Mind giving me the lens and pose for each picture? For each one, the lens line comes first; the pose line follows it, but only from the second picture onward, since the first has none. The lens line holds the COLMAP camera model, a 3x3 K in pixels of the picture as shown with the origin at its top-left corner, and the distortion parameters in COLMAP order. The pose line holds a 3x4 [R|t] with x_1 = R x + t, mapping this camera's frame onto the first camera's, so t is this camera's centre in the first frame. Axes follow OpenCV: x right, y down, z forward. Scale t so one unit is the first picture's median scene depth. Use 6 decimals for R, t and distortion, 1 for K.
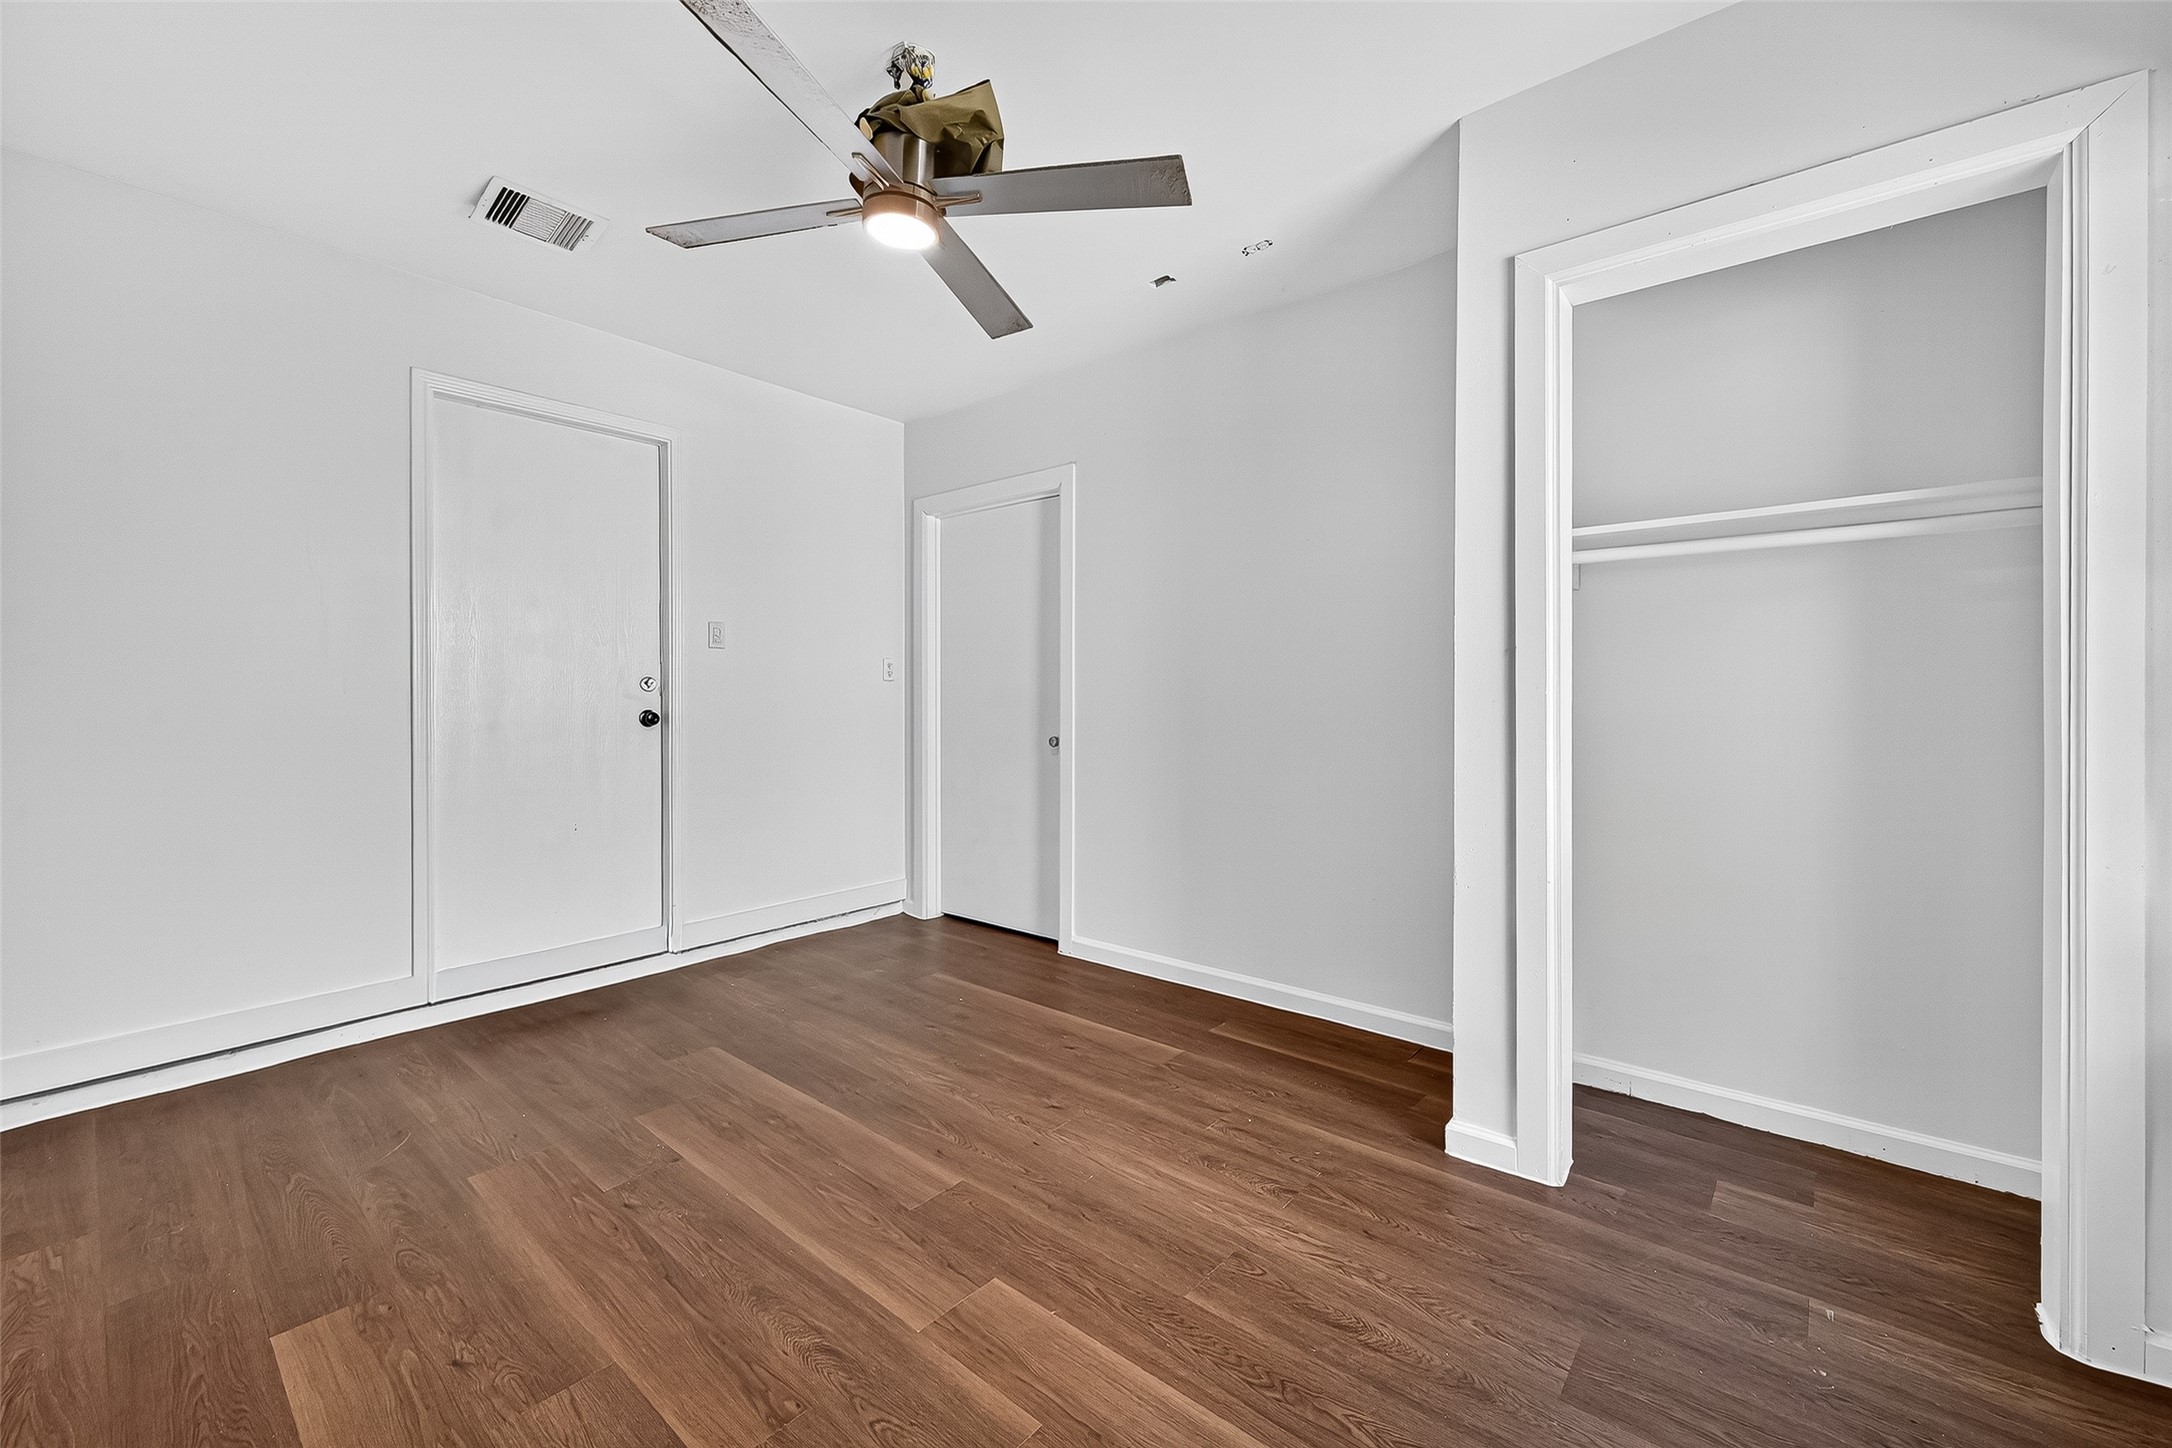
lens RADIAL K [[880.3, 0, 1092.5], [0, 880.3, 714.1], [0, 0, 1]] dist [-0.005870, -0.000314]
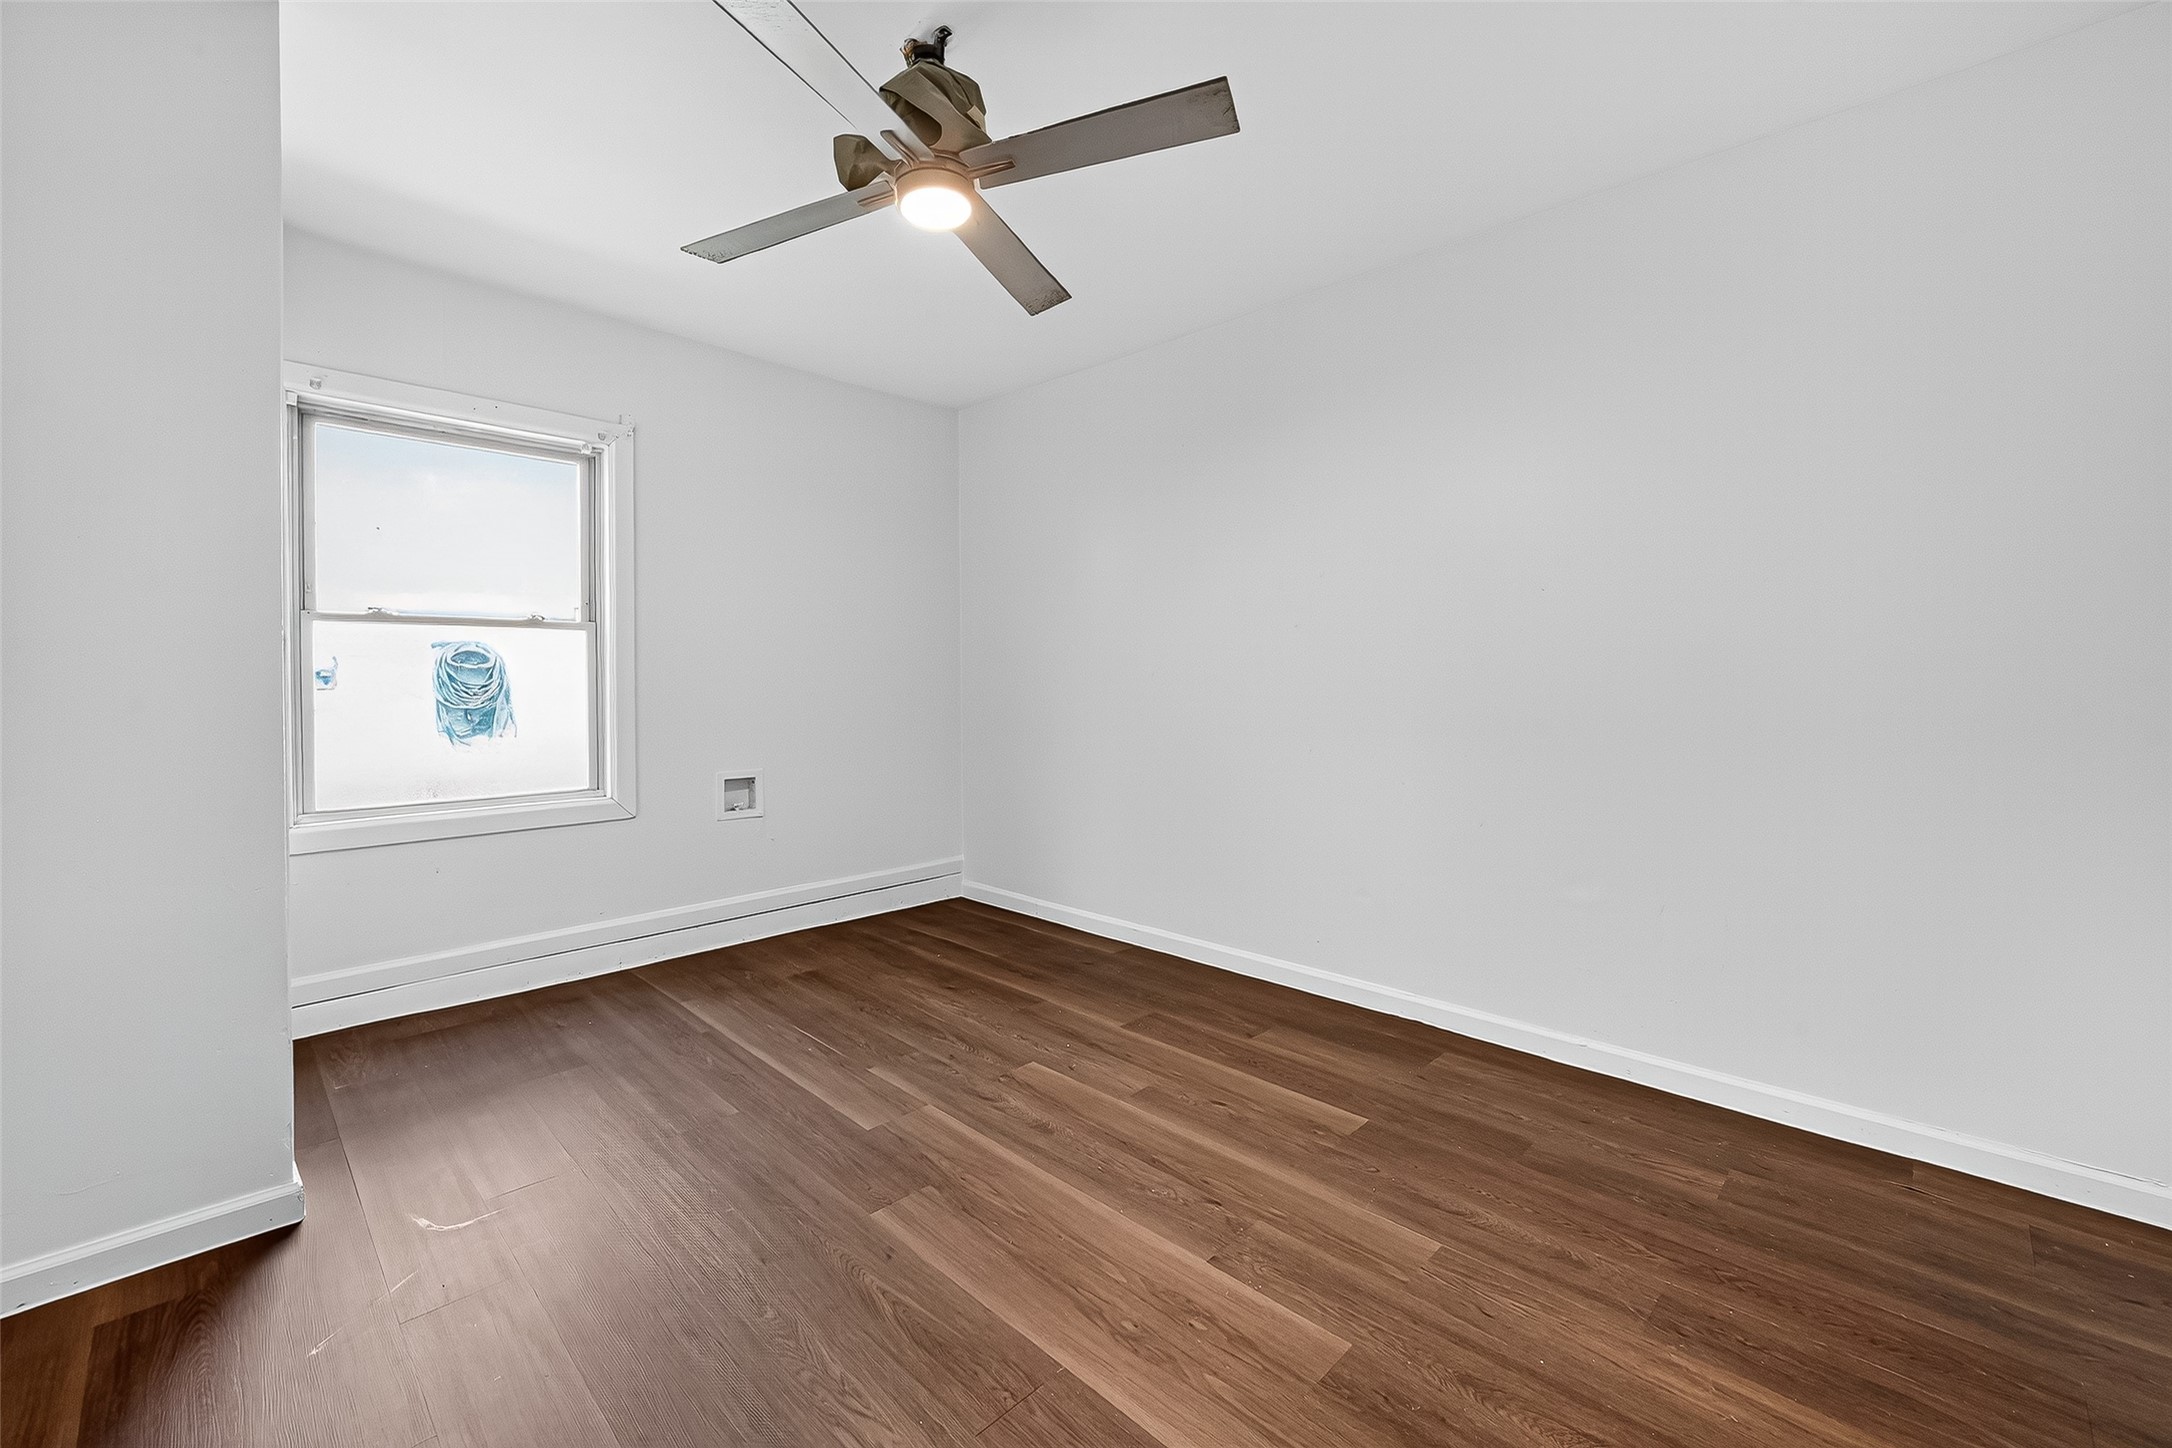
lens RADIAL K [[880.3, 0, 1092.5], [0, 880.3, 714.1], [0, 0, 1]] dist [-0.005870, -0.000314]
pose [[-0.998228, -0.001367, 0.059493, -0.472856], [0.001385, 0.998932, 0.046191, -0.027918], [-0.059492, 0.046192, -0.997159, 2.052945]]
